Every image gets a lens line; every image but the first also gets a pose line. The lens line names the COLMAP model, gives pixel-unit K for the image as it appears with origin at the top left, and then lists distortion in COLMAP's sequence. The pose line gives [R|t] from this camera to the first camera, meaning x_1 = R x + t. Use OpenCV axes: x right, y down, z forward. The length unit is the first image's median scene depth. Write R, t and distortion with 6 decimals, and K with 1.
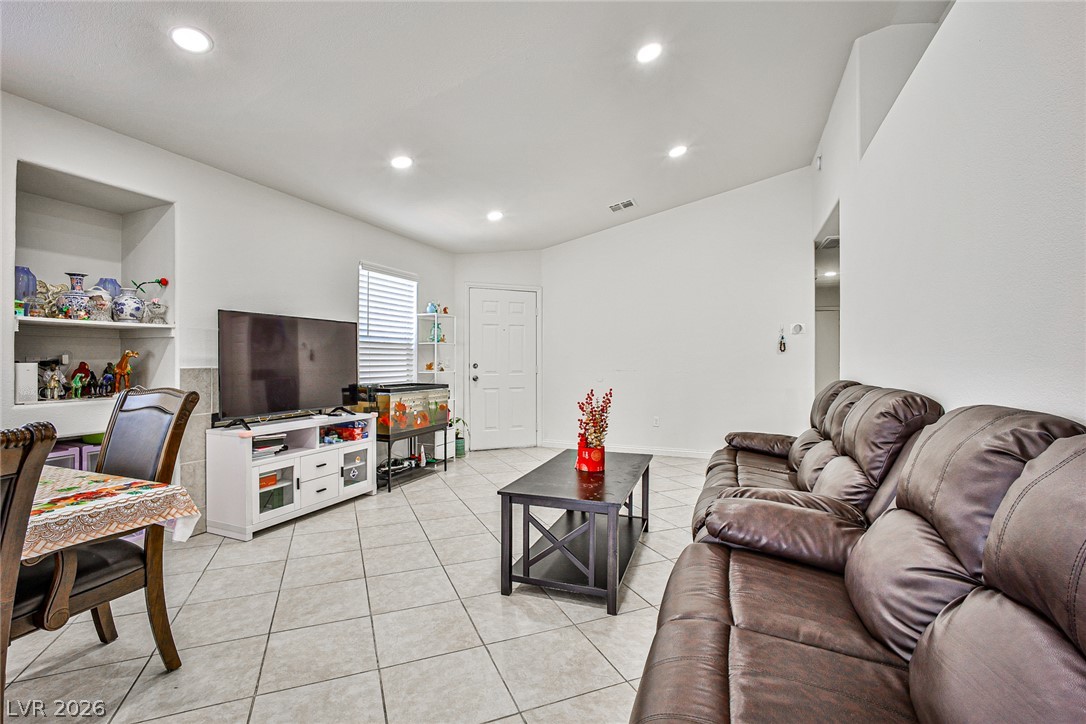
lens RADIAL K [[485.0, 0, 532.1], [0, 485.0, 358.0], [0, 0, 1]] dist [-0.033805, 0.012925]
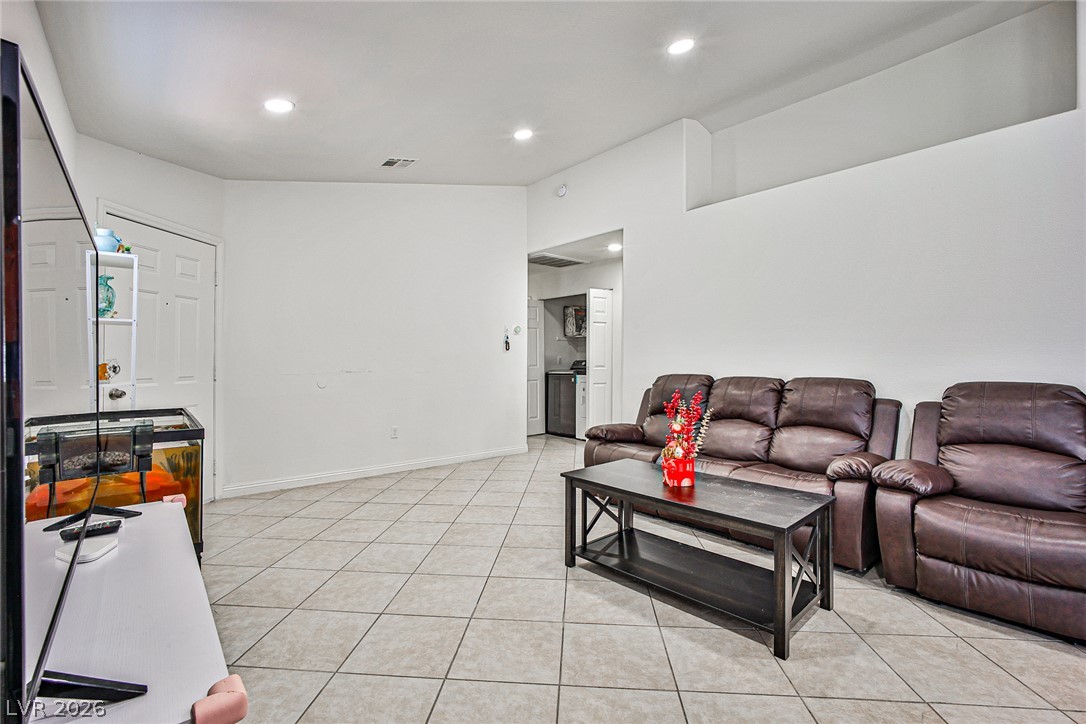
lens RADIAL K [[485.0, 0, 542.8], [0, 485.0, 353.4], [0, 0, 1]] dist [-0.033805, 0.012925]
pose [[0.454725, 0.008977, 0.890587, -0.727997], [-0.004474, 0.999960, -0.007796, 0.003156], [-0.890621, -0.000439, 0.454747, 0.780016]]
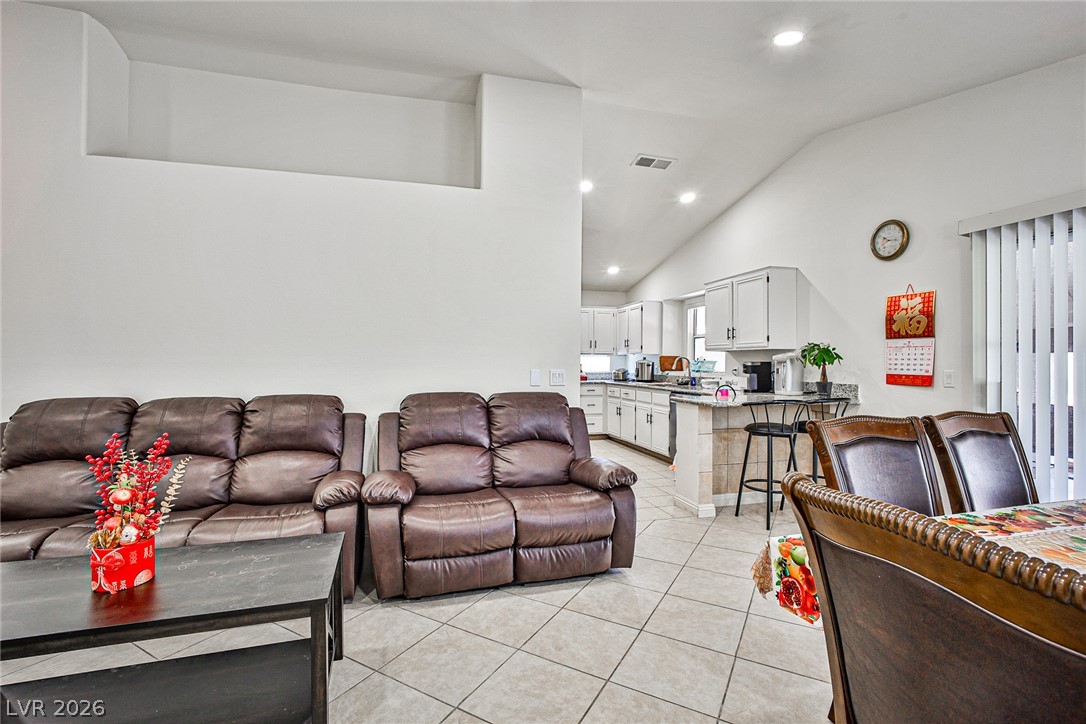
lens RADIAL K [[485.0, 0, 542.2], [0, 485.0, 360.5], [0, 0, 1]] dist [-0.033805, 0.012925]
pose [[-0.612839, -0.001019, 0.790207, -0.566919], [-0.007020, 0.999967, -0.004155, -0.023710], [-0.790176, -0.008094, -0.612826, 0.910403]]
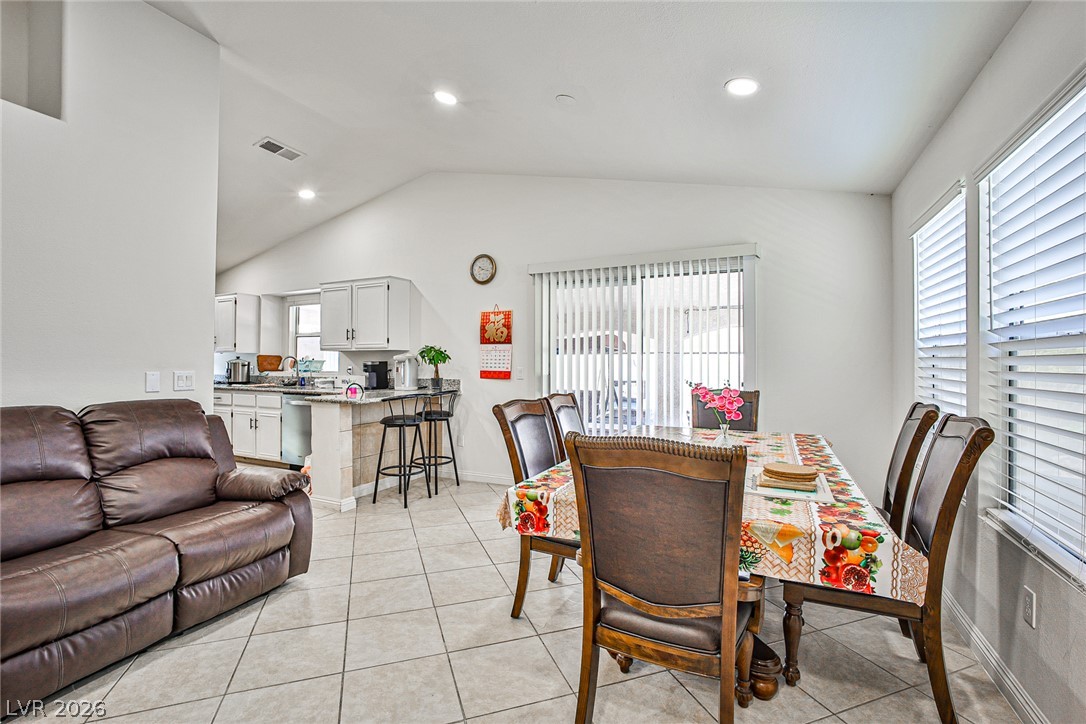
lens RADIAL K [[485.0, 0, 541.0], [0, 485.0, 359.2], [0, 0, 1]] dist [-0.033805, 0.012925]
pose [[-0.998742, -0.002300, 0.050096, -0.422963], [-0.002790, 0.999949, -0.009720, -0.023599], [-0.050071, -0.009848, -0.998697, 1.084819]]
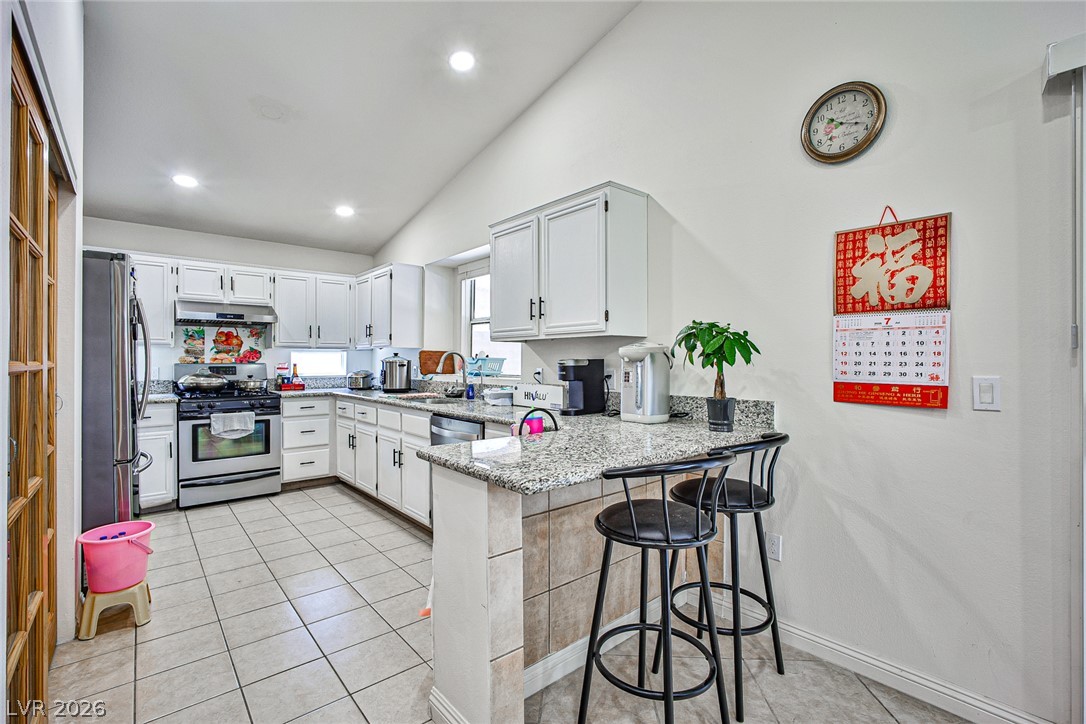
lens RADIAL K [[485.0, 0, 544.8], [0, 485.0, 357.7], [0, 0, 1]] dist [-0.033805, 0.012925]
pose [[-0.899316, 0.001020, 0.437298, -0.064894], [-0.002488, 0.999969, -0.007448, -0.027110], [-0.437293, -0.007786, -0.899286, 0.196973]]
